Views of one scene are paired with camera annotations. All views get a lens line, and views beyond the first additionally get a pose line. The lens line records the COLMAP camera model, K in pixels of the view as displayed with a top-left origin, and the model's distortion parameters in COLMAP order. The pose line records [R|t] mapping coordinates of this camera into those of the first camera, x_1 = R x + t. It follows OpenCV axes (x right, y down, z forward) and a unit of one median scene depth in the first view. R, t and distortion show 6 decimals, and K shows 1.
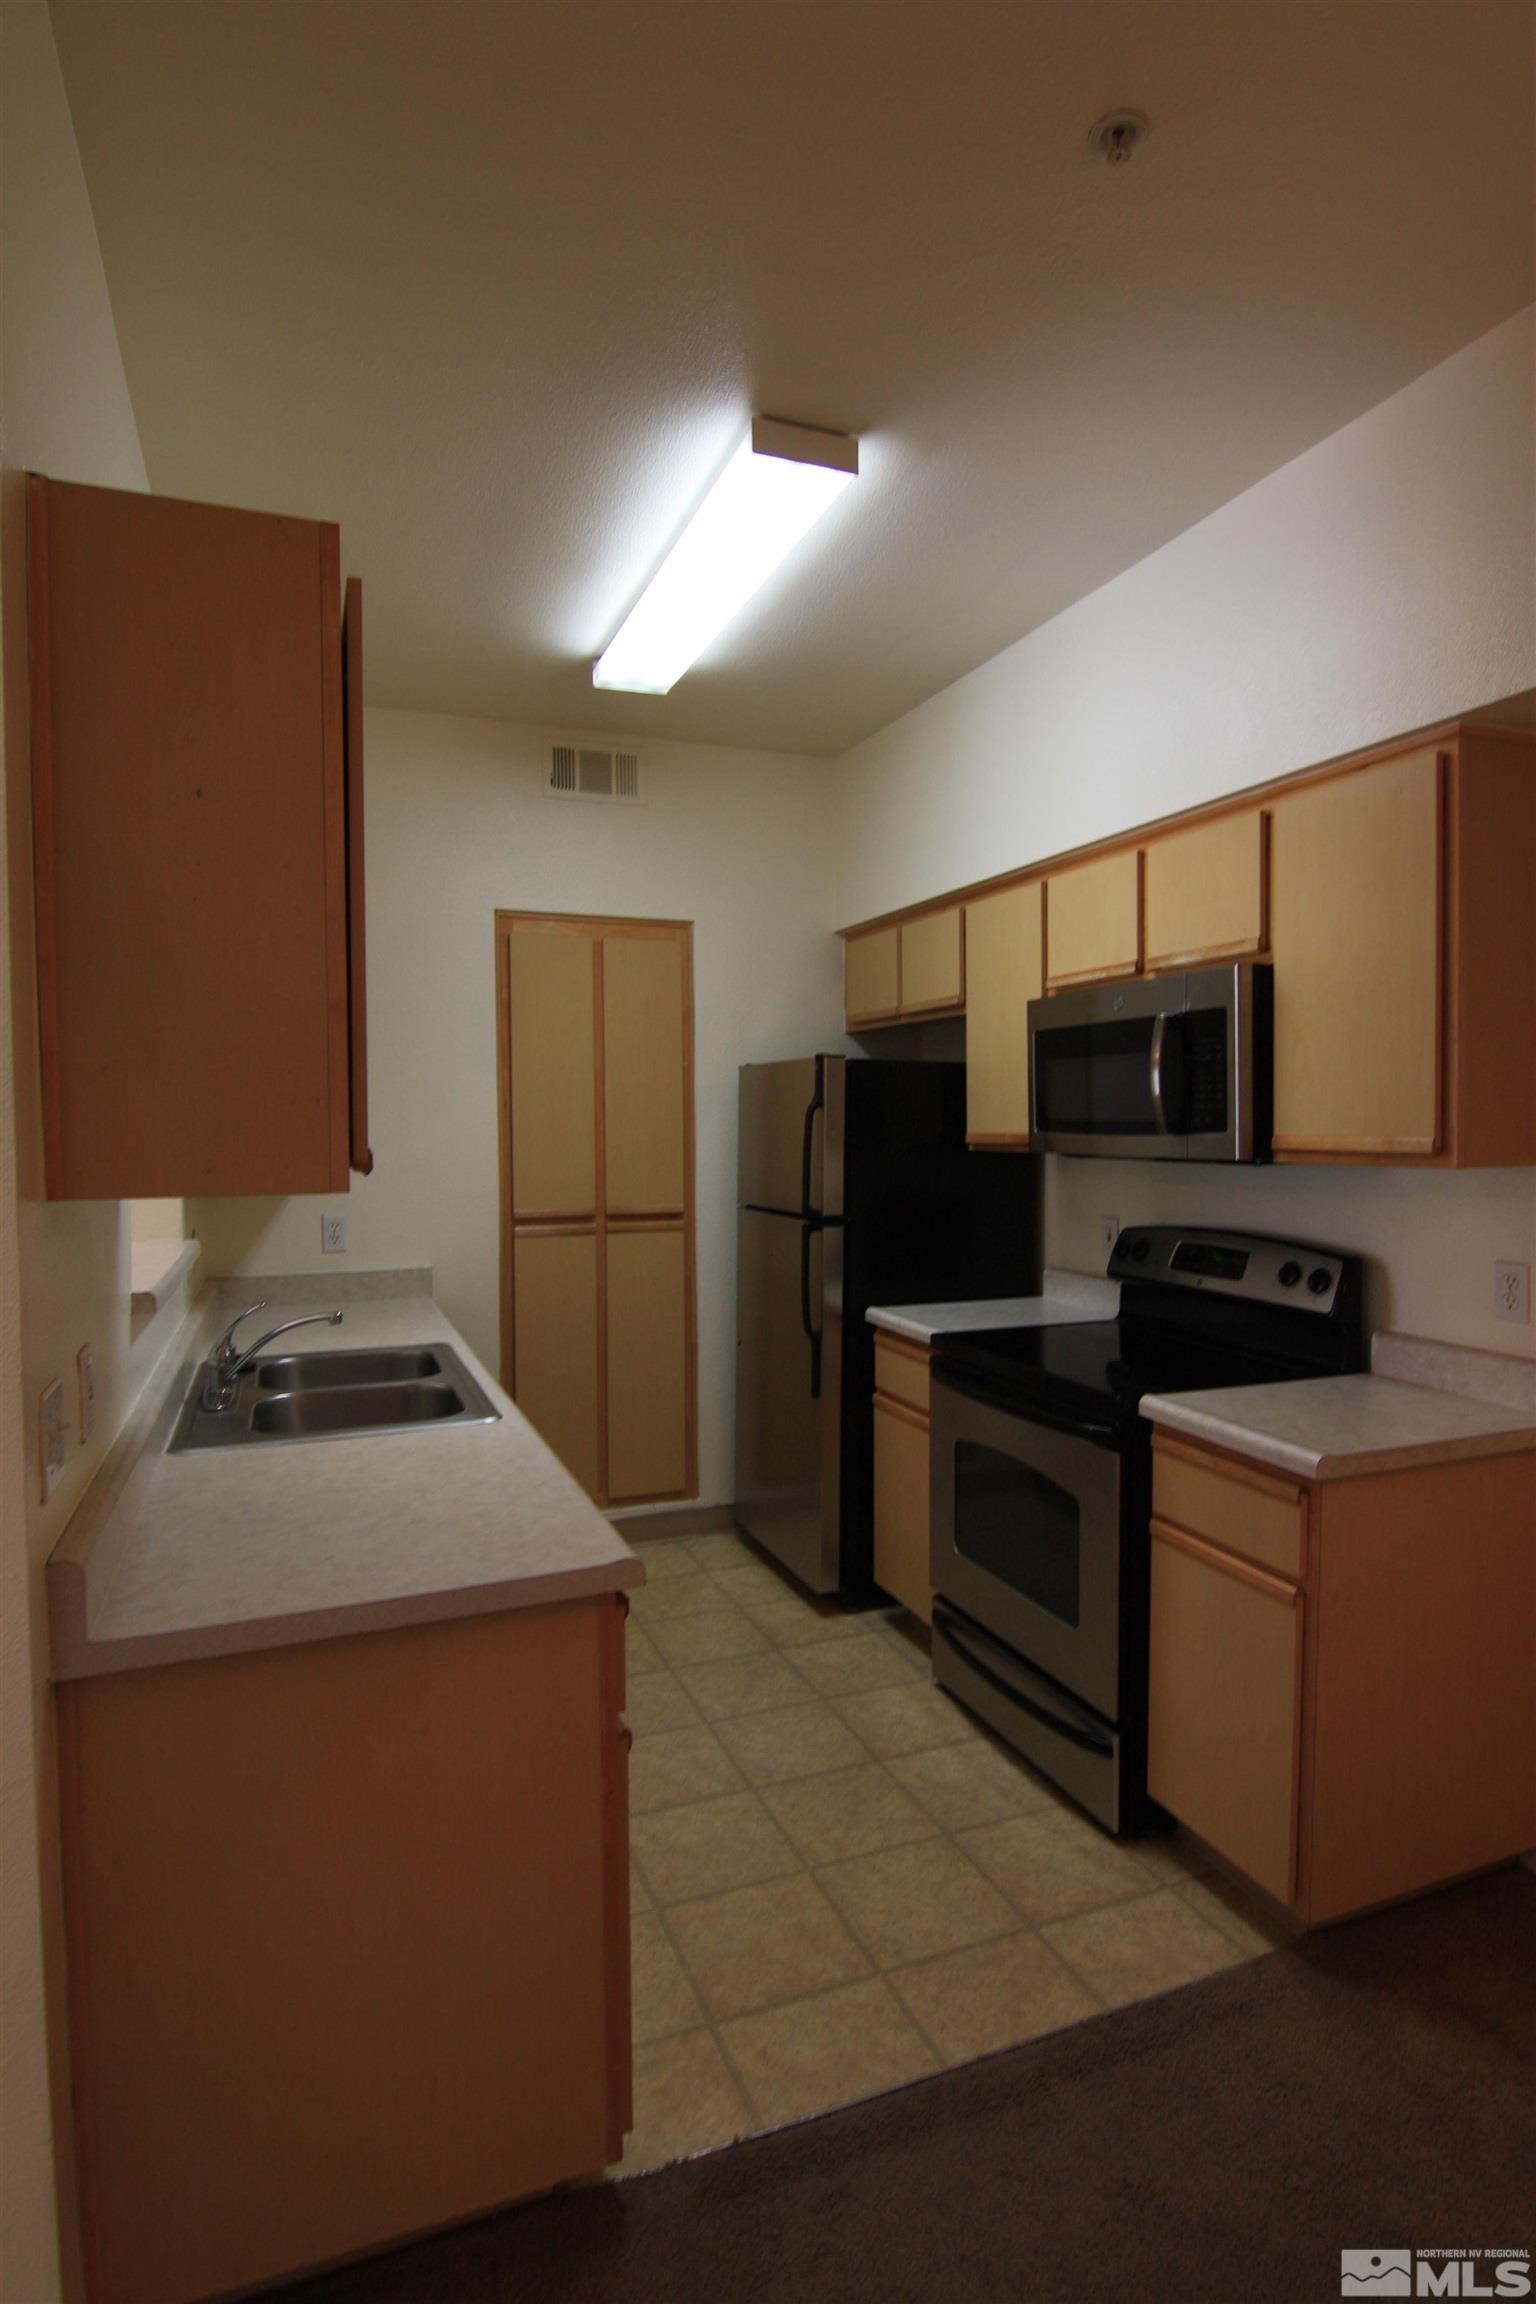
lens RADIAL K [[1181.6, 0, 775.1], [0, 1181.6, 1153.2], [0, 0, 1]] dist [-0.035442, -0.000860]
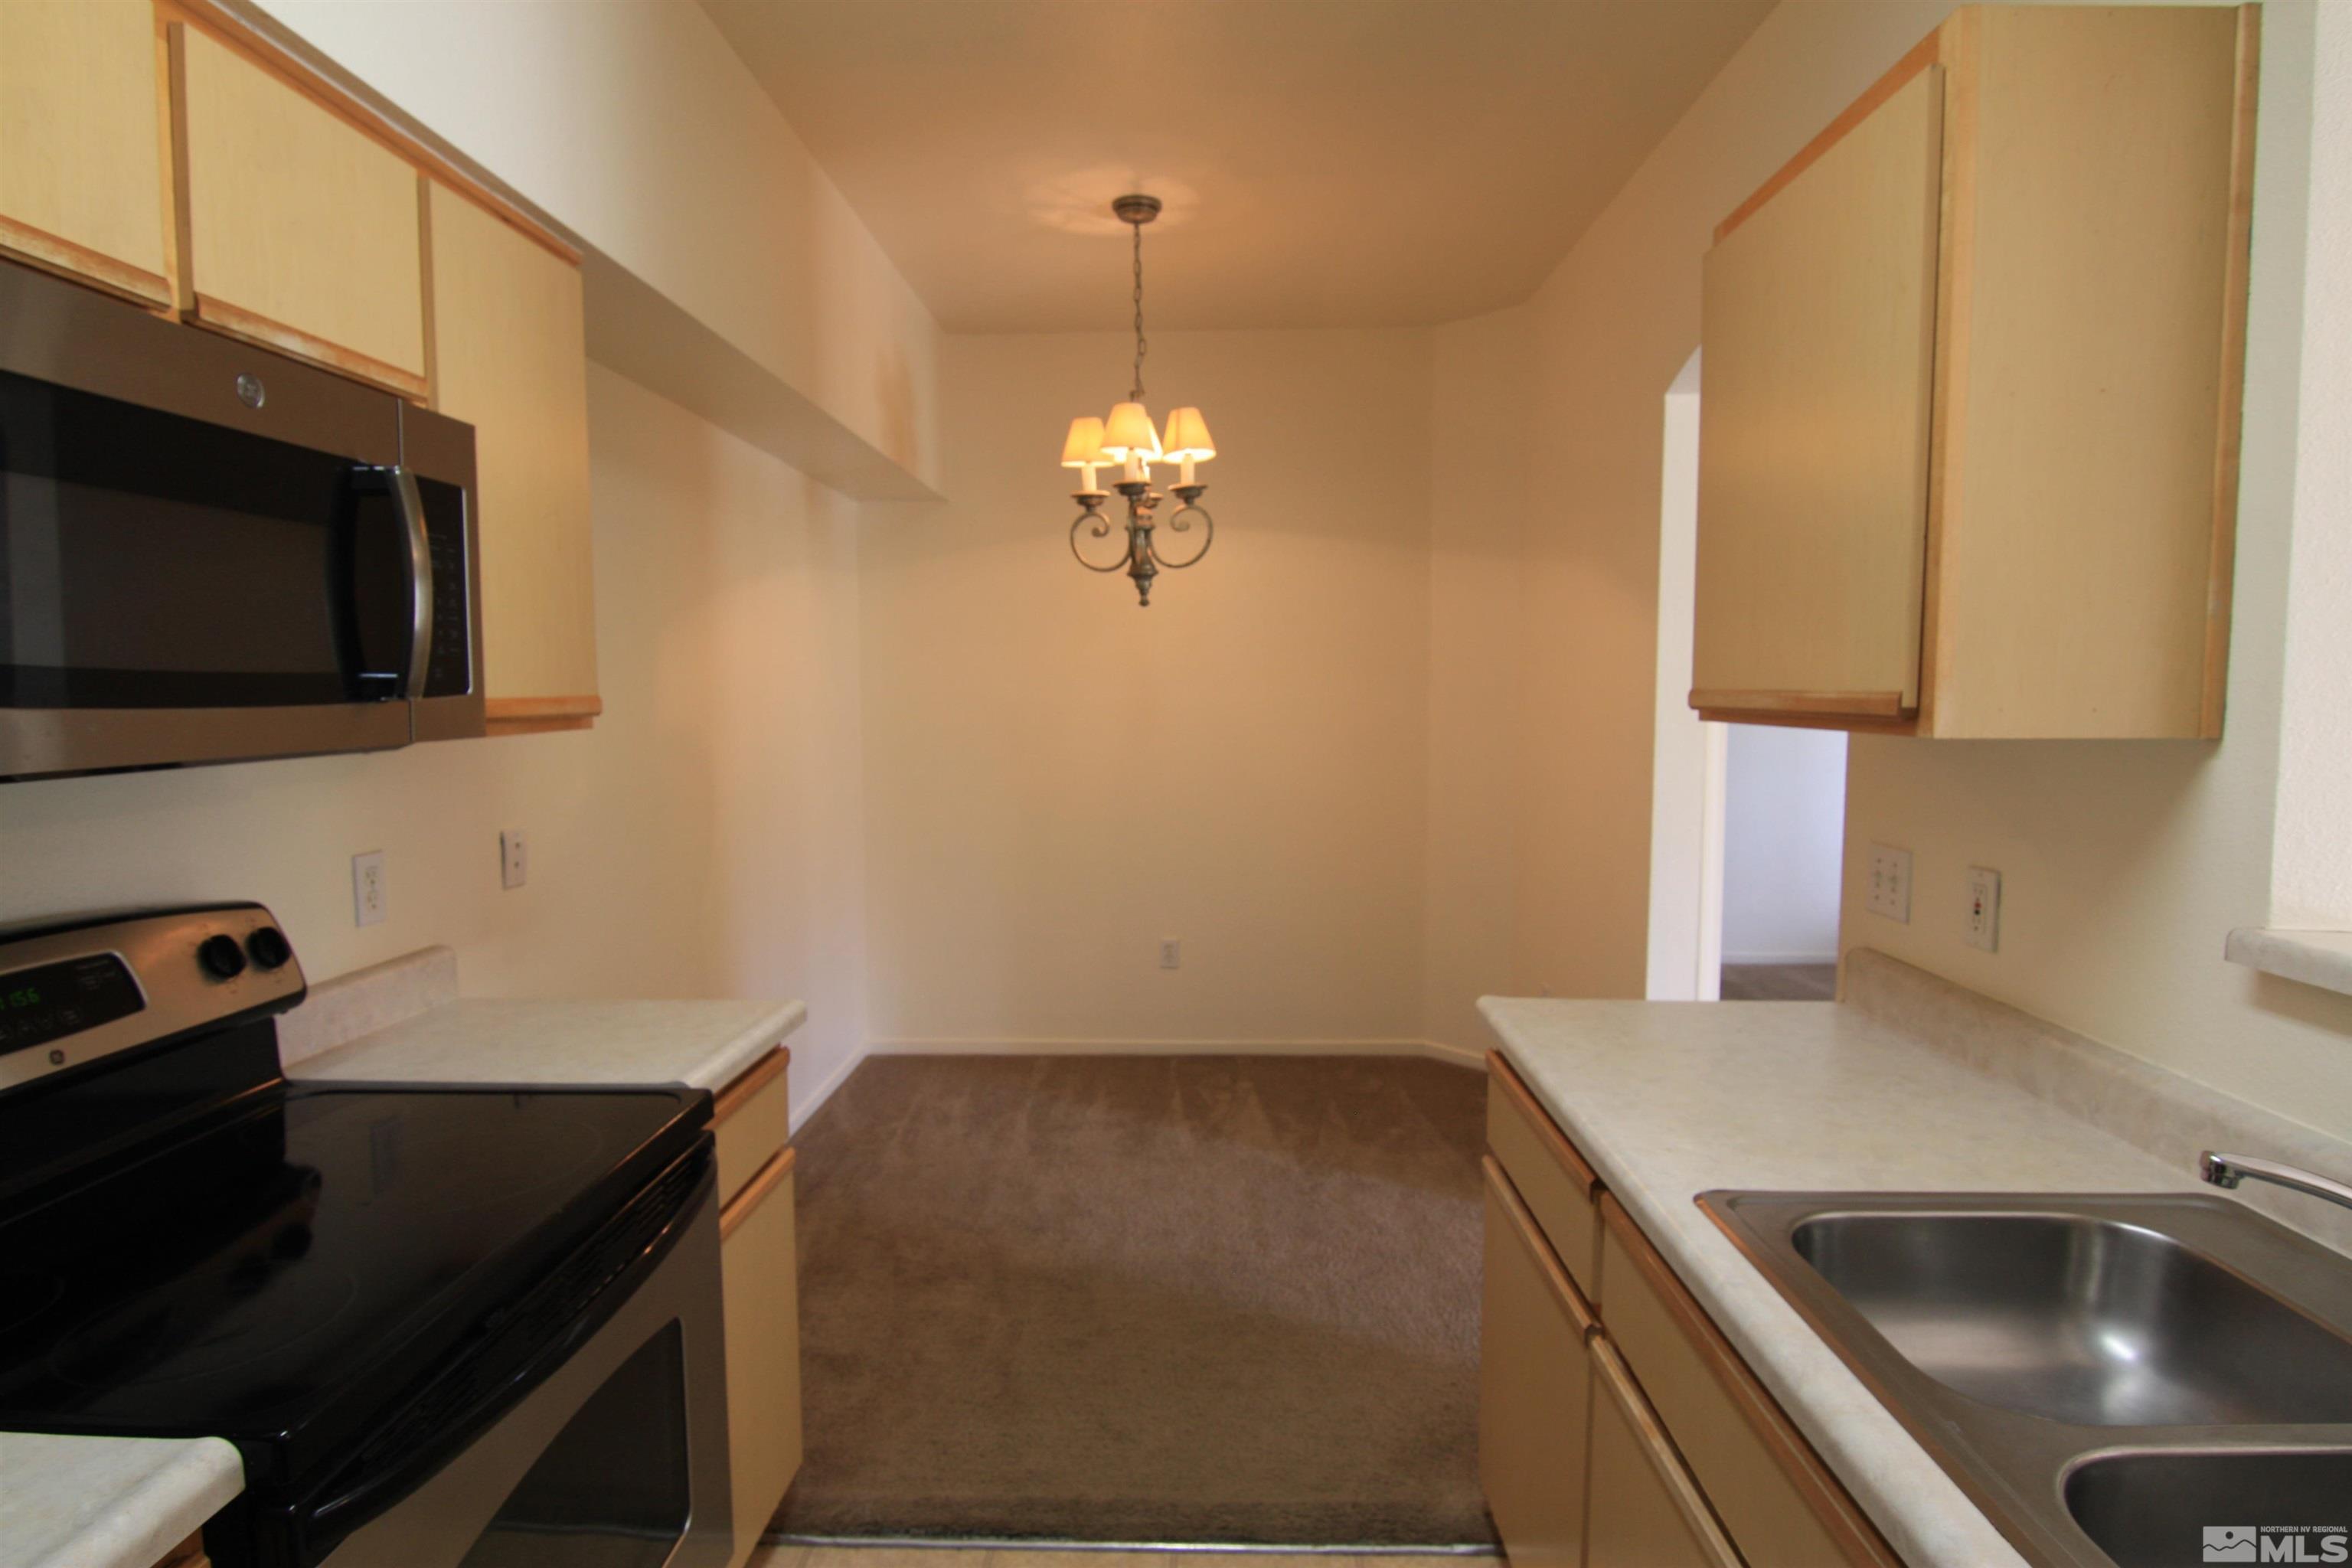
lens RADIAL K [[1206.2, 0, 1176.0], [0, 1206.2, 784.0], [0, 0, 1]] dist [-0.035442, -0.000860]
pose [[-0.918233, -0.030838, 0.394839, -0.137840], [0.012272, 0.994270, 0.106195, -0.021514], [-0.395851, 0.102357, -0.912592, 1.006026]]
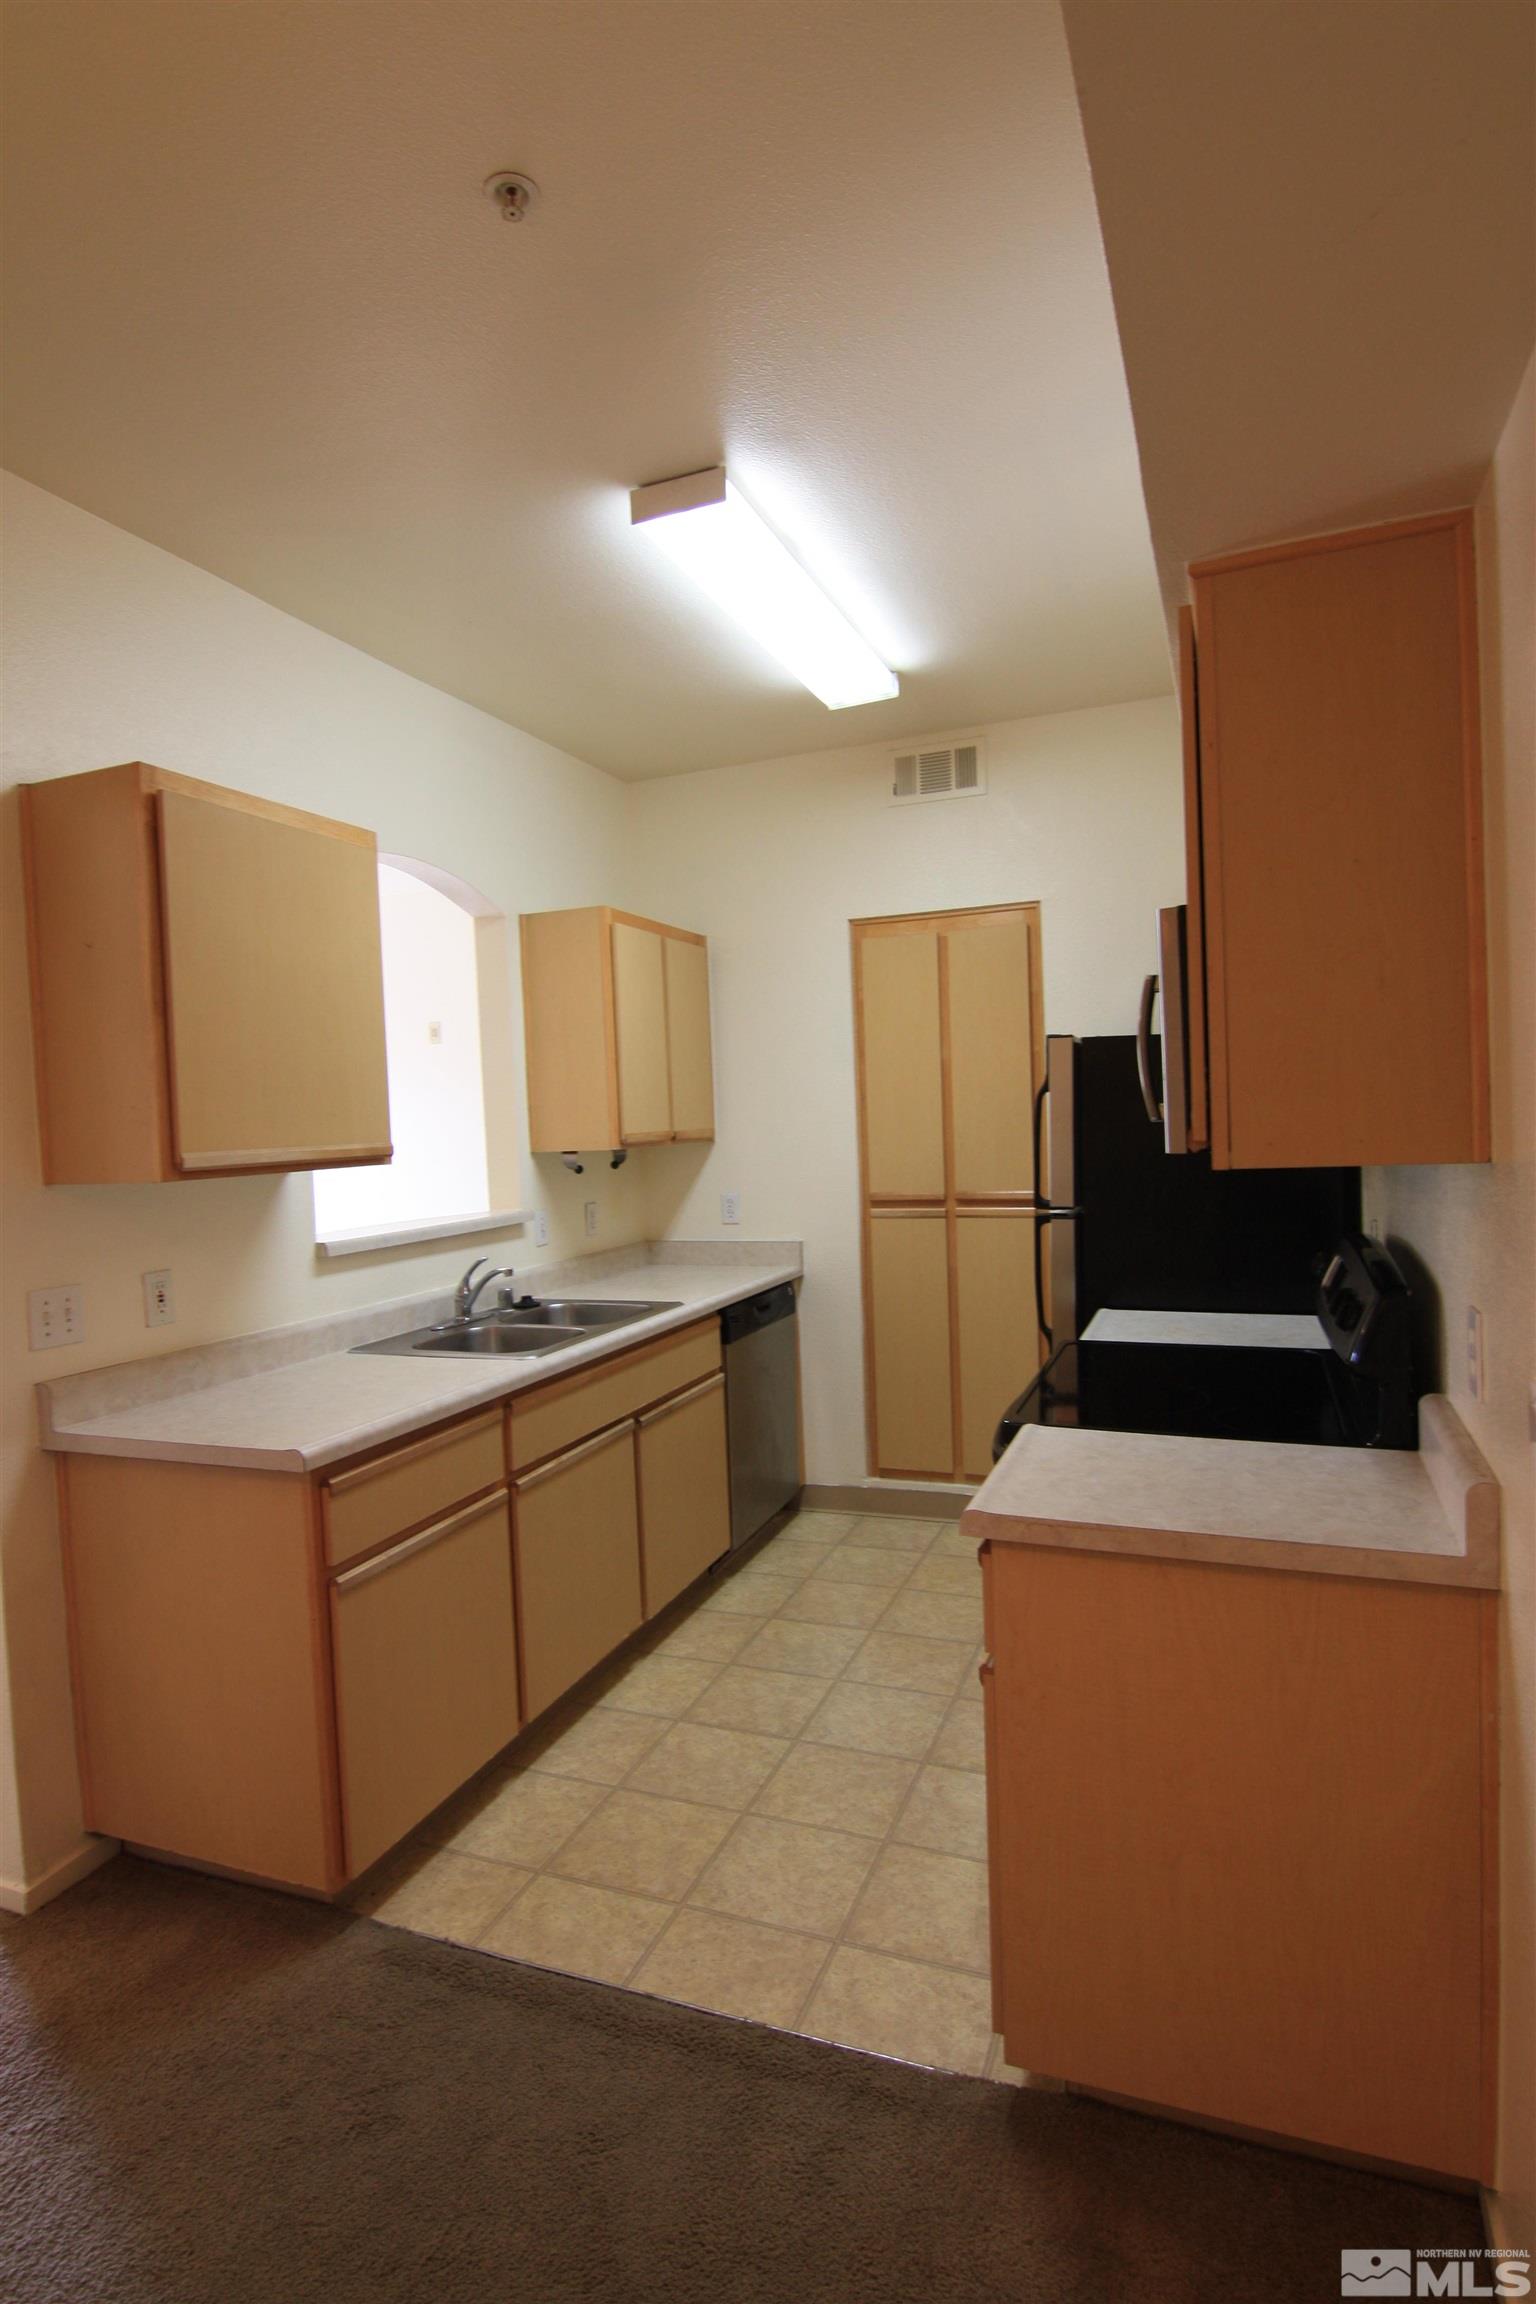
lens RADIAL K [[1181.6, 0, 775.1], [0, 1181.6, 1153.2], [0, 0, 1]] dist [-0.035442, -0.000860]
pose [[0.727467, -0.001676, -0.686141, 0.524528], [0.016703, 0.999744, 0.015266, -0.007639], [0.685940, -0.022566, 0.727308, 0.163763]]
